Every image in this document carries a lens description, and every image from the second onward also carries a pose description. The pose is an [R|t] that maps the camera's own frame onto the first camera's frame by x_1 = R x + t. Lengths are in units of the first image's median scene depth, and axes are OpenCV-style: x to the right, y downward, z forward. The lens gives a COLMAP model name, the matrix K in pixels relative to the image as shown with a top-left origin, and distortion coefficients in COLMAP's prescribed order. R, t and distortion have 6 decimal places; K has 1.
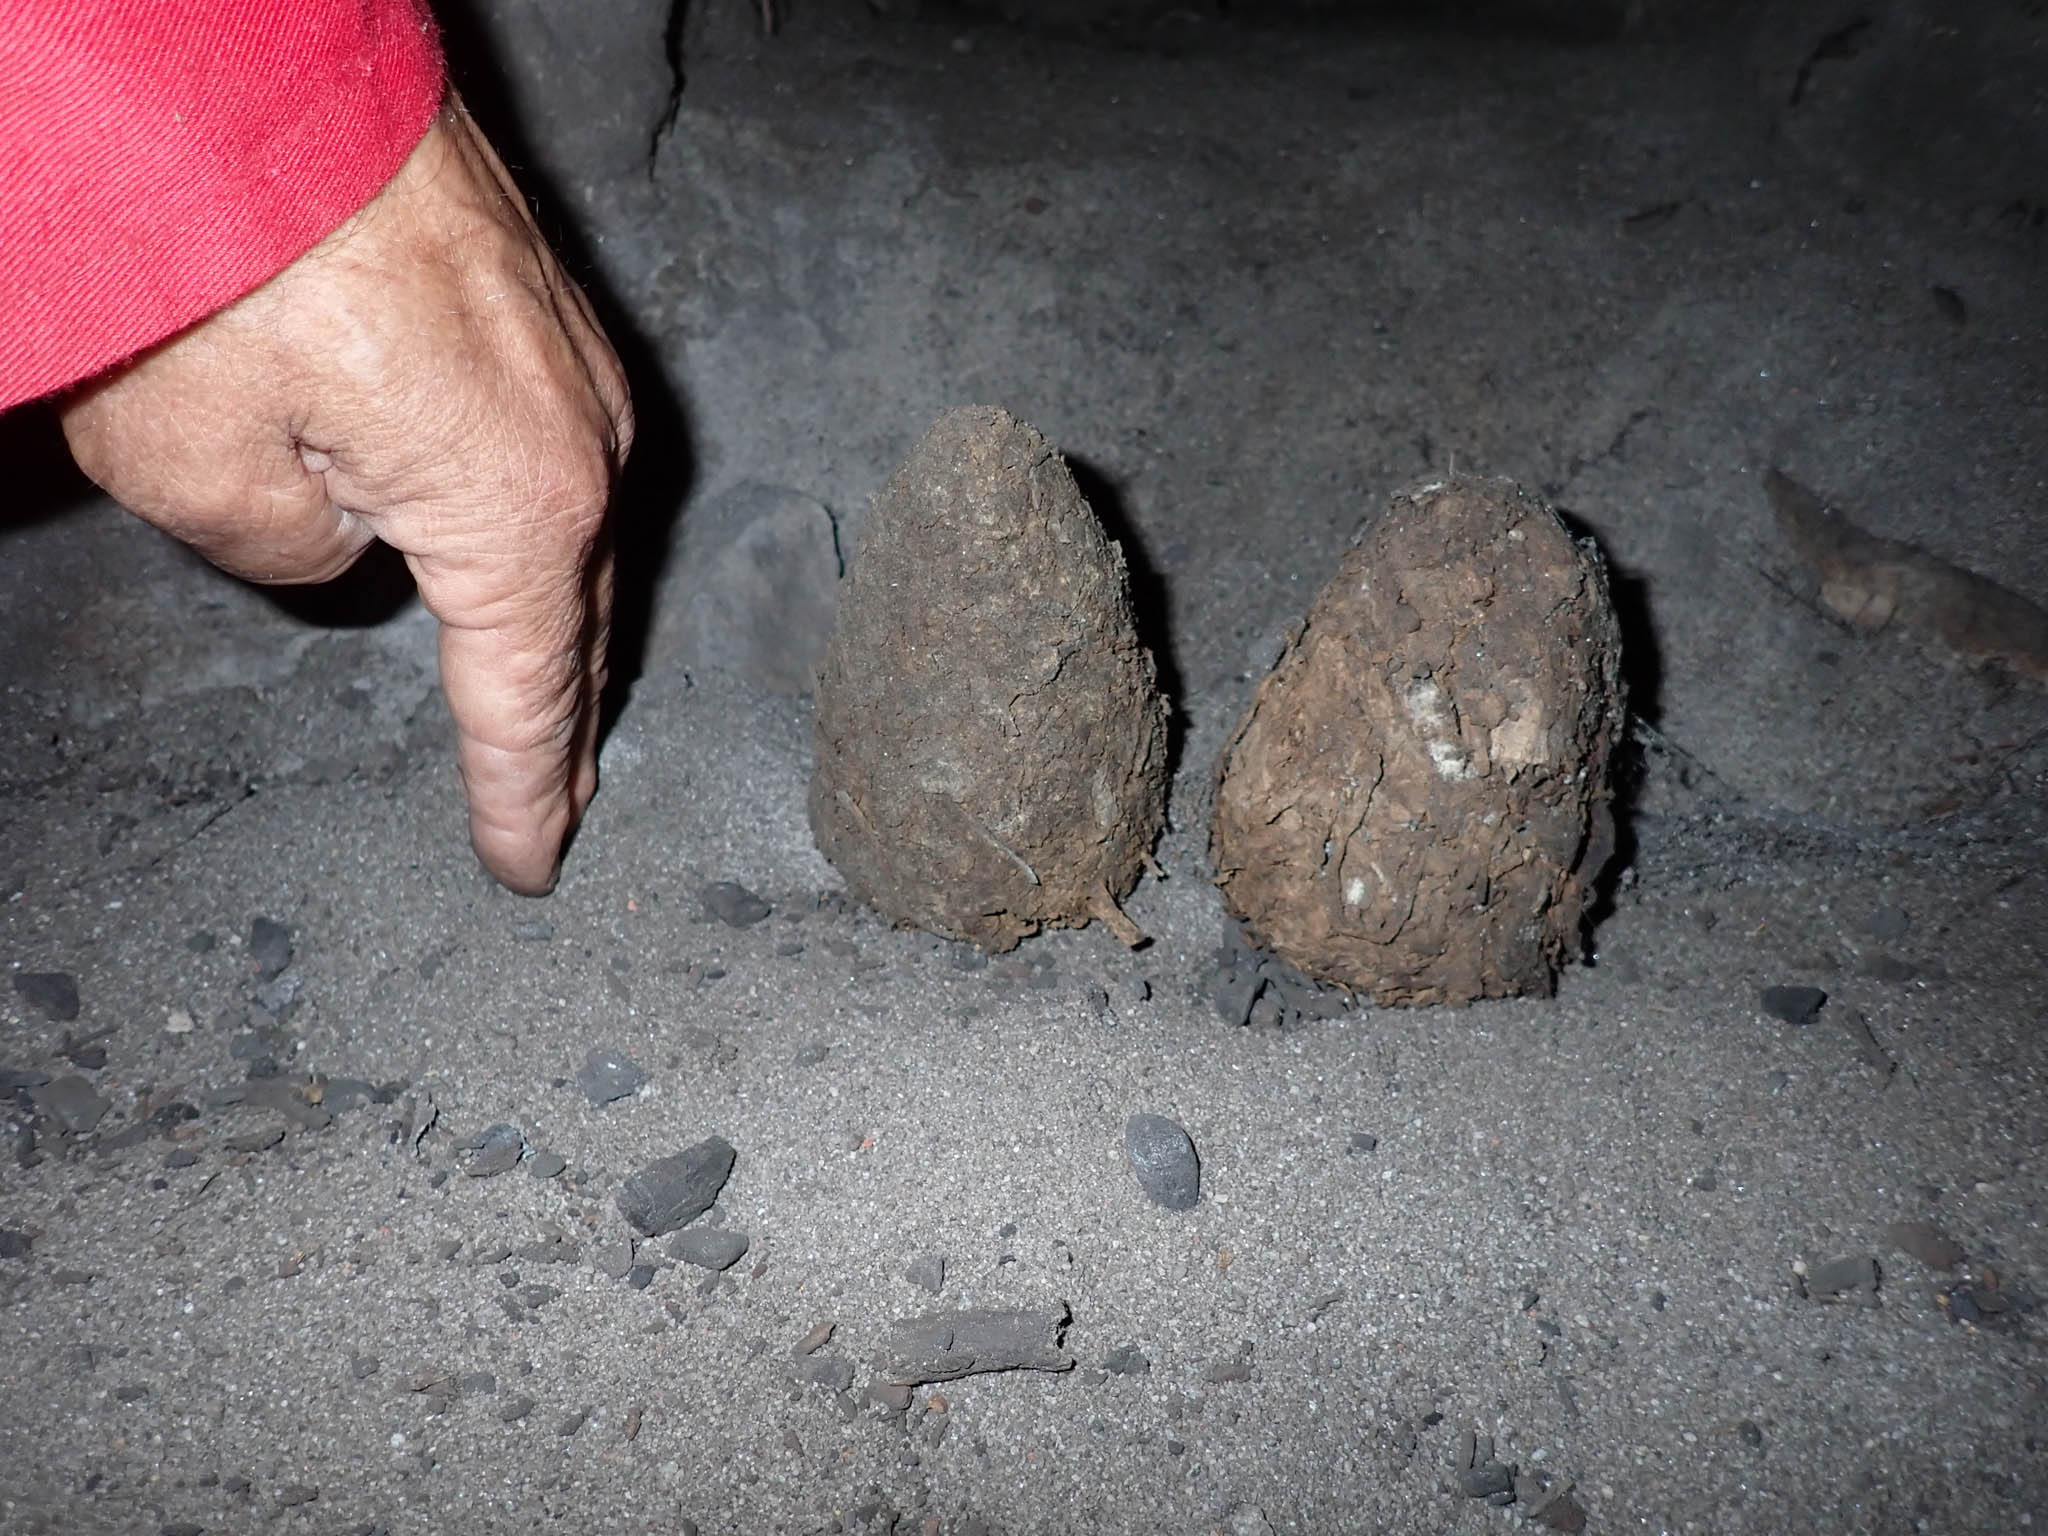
lens RADIAL K [[1510.9, 0, 1024.0], [0, 1510.9, 768.0], [0, 0, 1]] dist [0.011996, -0.008935]
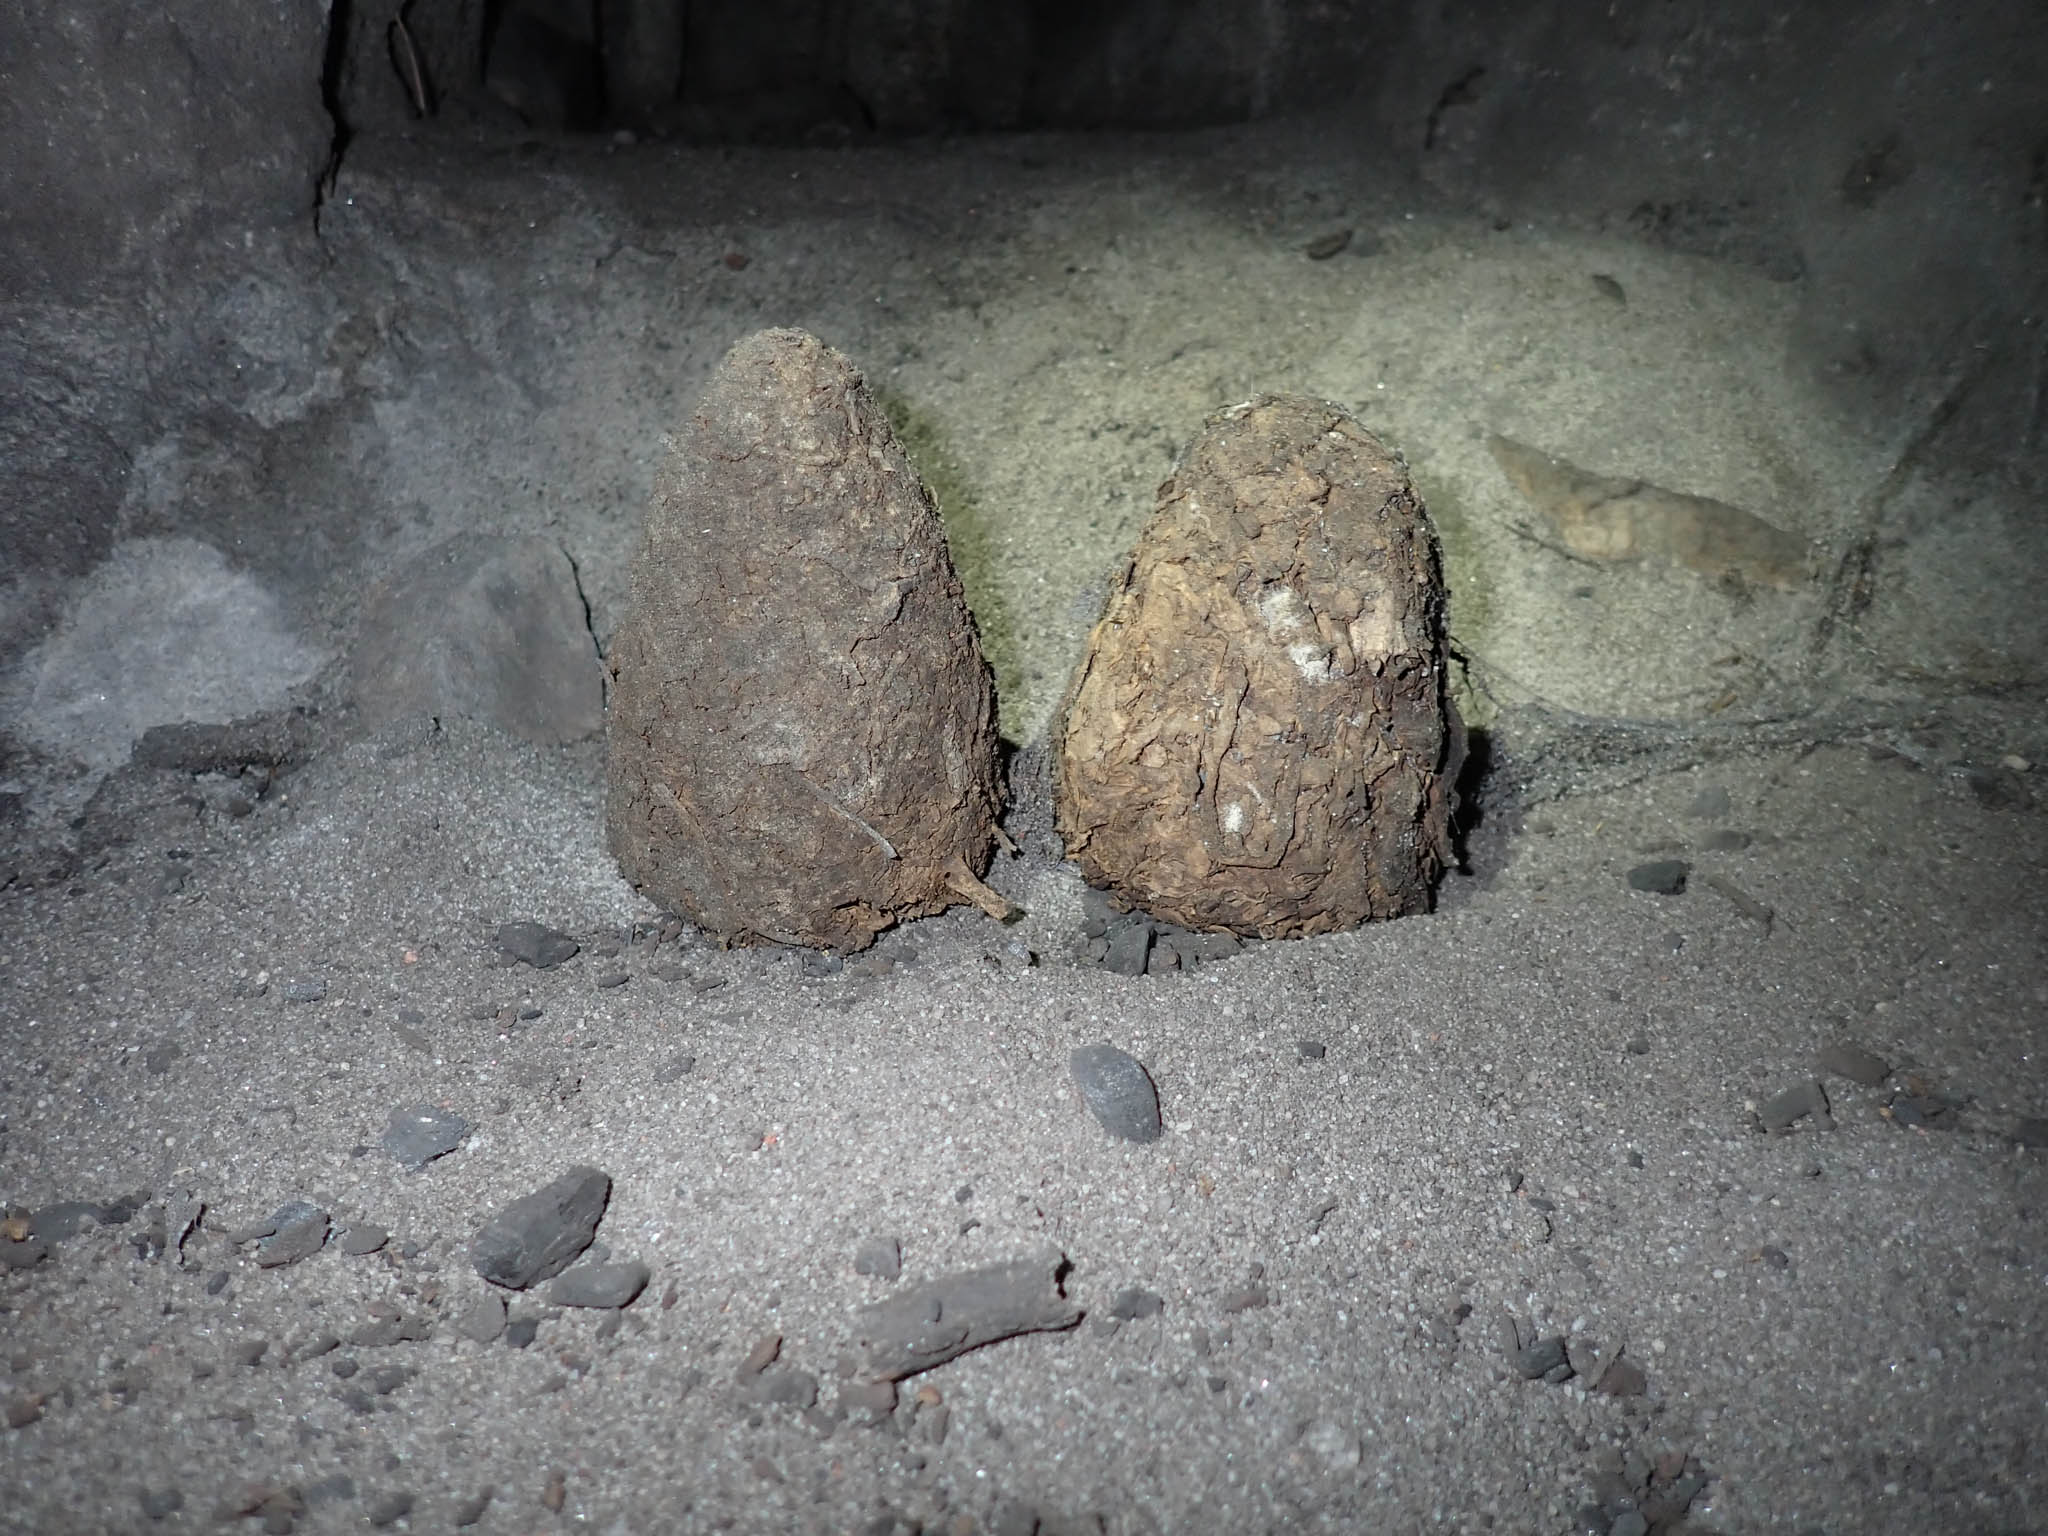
lens RADIAL K [[1510.9, 0, 1024.0], [0, 1510.9, 768.0], [0, 0, 1]] dist [0.011996, -0.008935]
pose [[0.968140, -0.110121, 0.224896, -0.120985], [0.137064, 0.984669, -0.107891, 0.140163], [-0.209567, 0.135278, 0.968391, 0.113015]]
